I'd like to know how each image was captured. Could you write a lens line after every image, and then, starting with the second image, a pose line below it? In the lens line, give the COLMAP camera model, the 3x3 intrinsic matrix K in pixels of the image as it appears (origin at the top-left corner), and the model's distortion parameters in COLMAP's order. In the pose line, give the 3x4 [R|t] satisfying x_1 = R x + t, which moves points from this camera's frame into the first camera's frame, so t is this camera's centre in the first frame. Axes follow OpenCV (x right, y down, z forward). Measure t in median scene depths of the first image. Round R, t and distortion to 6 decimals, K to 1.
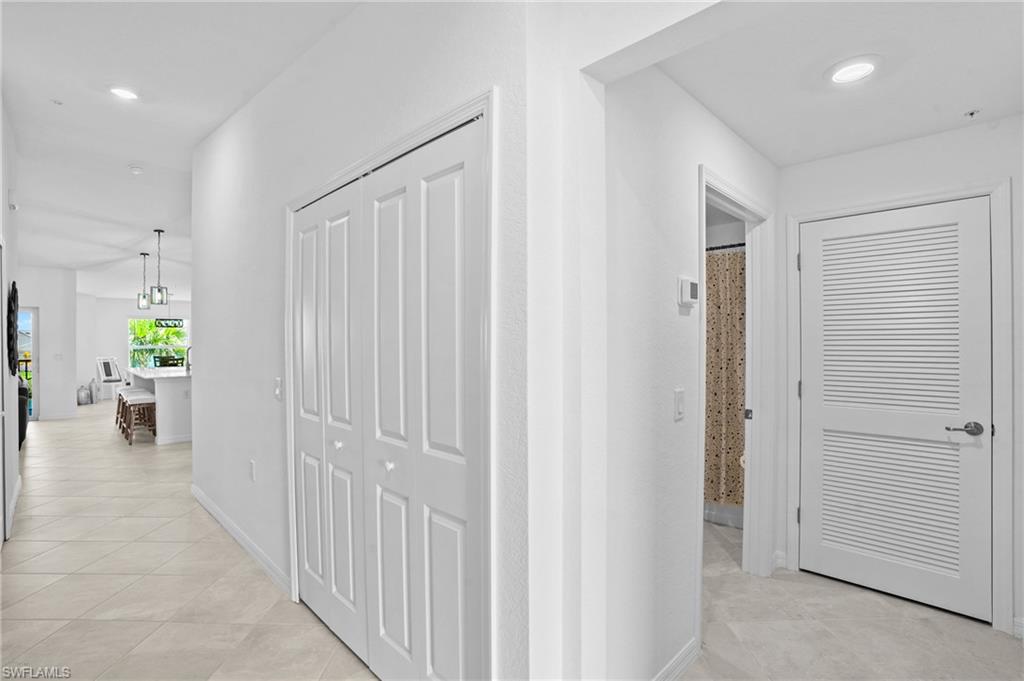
lens RADIAL K [[480.3, 0, 513.9], [0, 480.3, 334.8], [0, 0, 1]] dist [-0.017427, 0.000247]
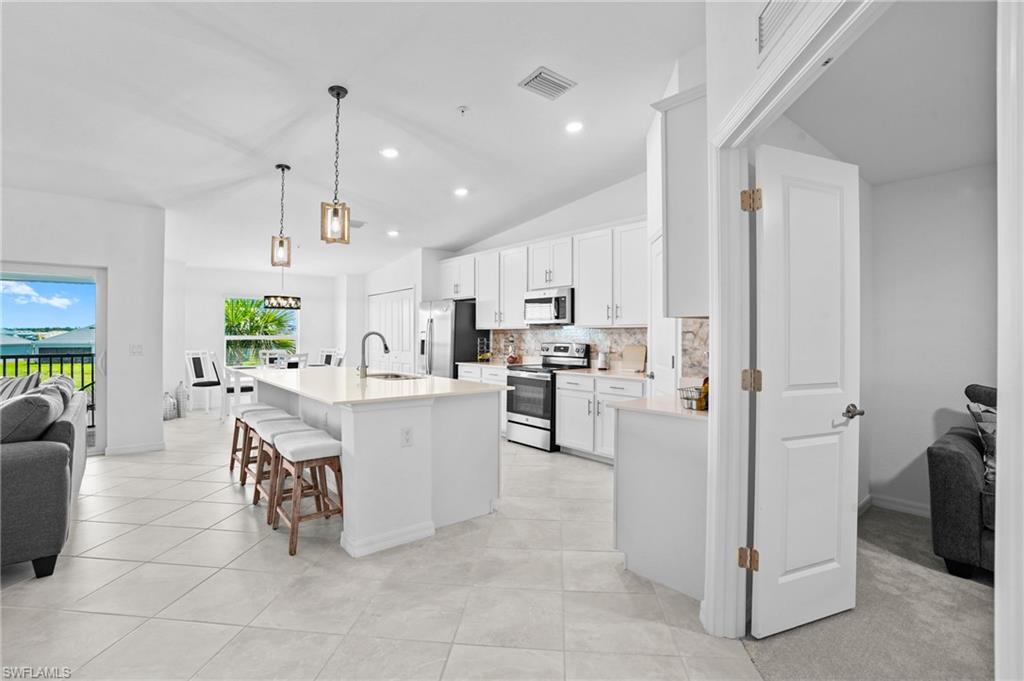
lens RADIAL K [[478.2, 0, 496.1], [0, 478.2, 334.6], [0, 0, 1]] dist [-0.003745, 0.000391]
pose [[0.993531, 0.010980, -0.113032, -0.355268], [-0.010674, 0.999938, 0.003309, 0.016988], [0.113061, -0.002081, 0.993586, 0.361761]]
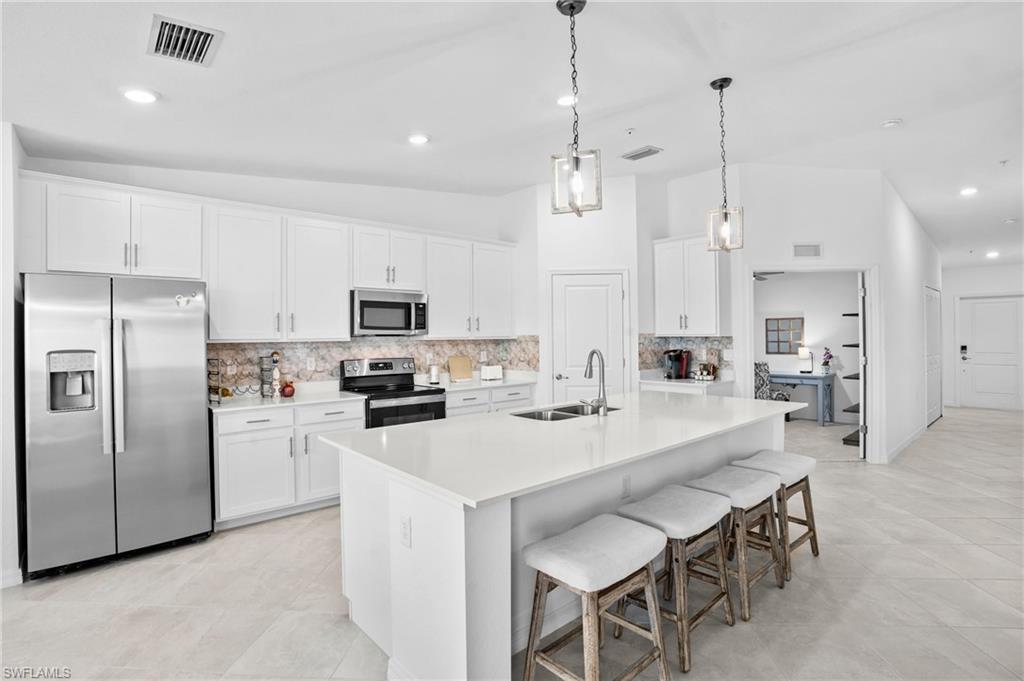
lens RADIAL K [[507.7, 0, 511.8], [0, 507.7, 336.5], [0, 0, 1]] dist [-0.001776, -0.000005]
pose [[0.065222, 0.010109, 0.997820, -0.812201], [0.007002, 0.999919, -0.010588, 0.013117], [-0.997846, 0.007677, 0.065146, 0.775499]]
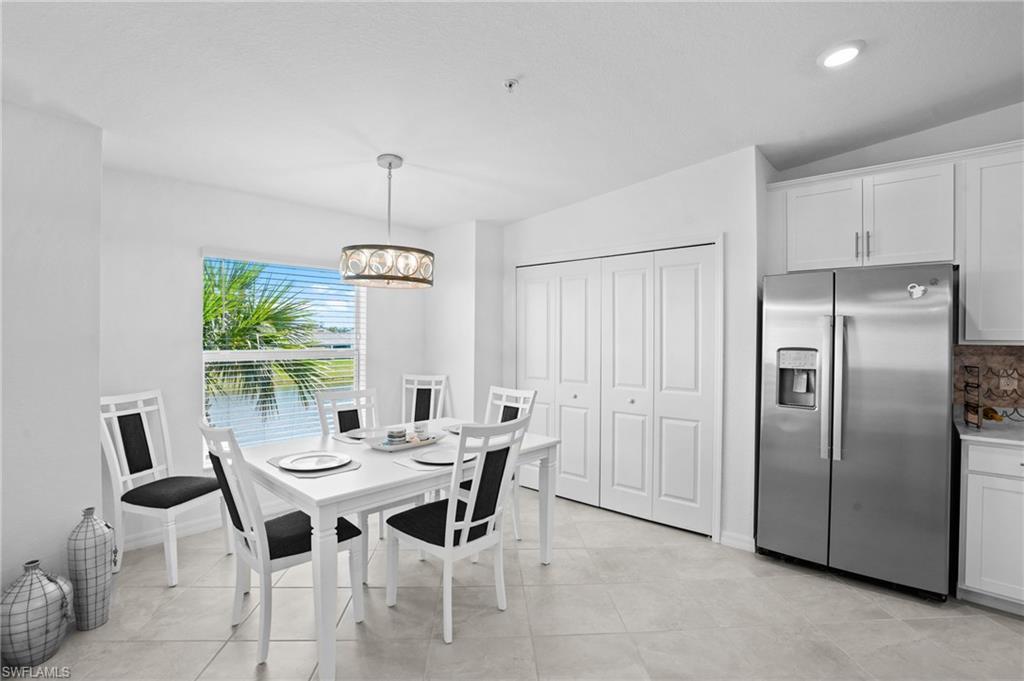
lens RADIAL K [[474.4, 0, 515.1], [0, 474.4, 339.2], [0, 0, 1]] dist [-0.058265, 0.021244]
pose [[0.996339, 0.017045, 0.083772, -0.724319], [-0.018018, 0.999779, 0.010874, 0.011063], [-0.083568, -0.012343, 0.996426, 0.790734]]
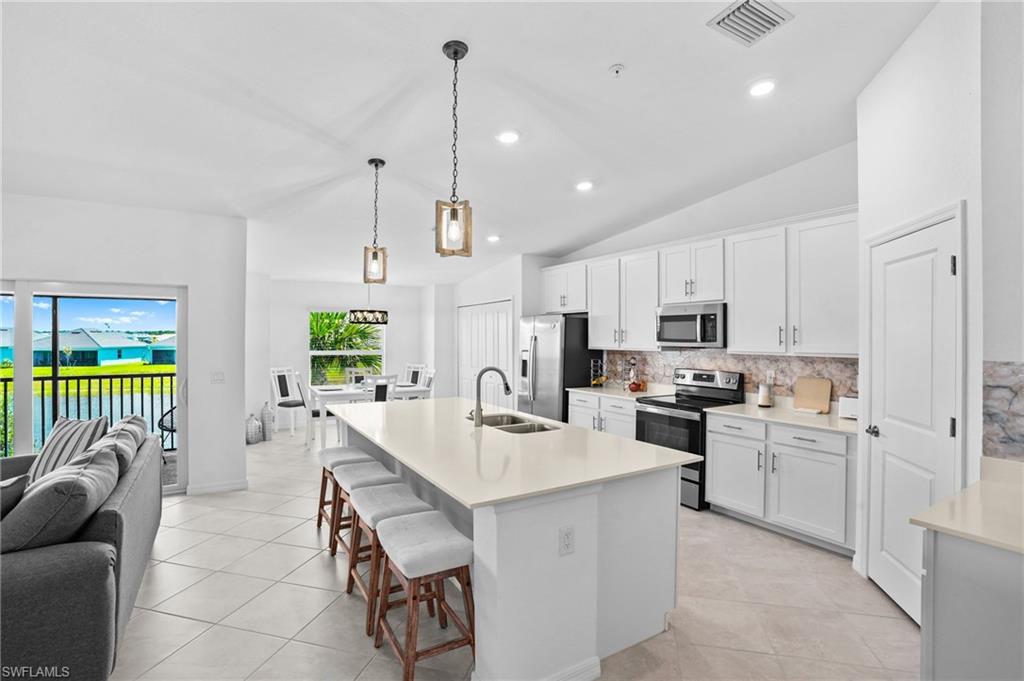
lens RADIAL K [[482.1, 0, 509.6], [0, 482.1, 341.9], [0, 0, 1]] dist [-0.014513, 0.000430]
pose [[0.972526, 0.013762, -0.232386, -0.416082], [-0.010558, 0.999831, 0.015025, -0.003643], [0.232553, -0.012159, 0.972508, 0.443176]]
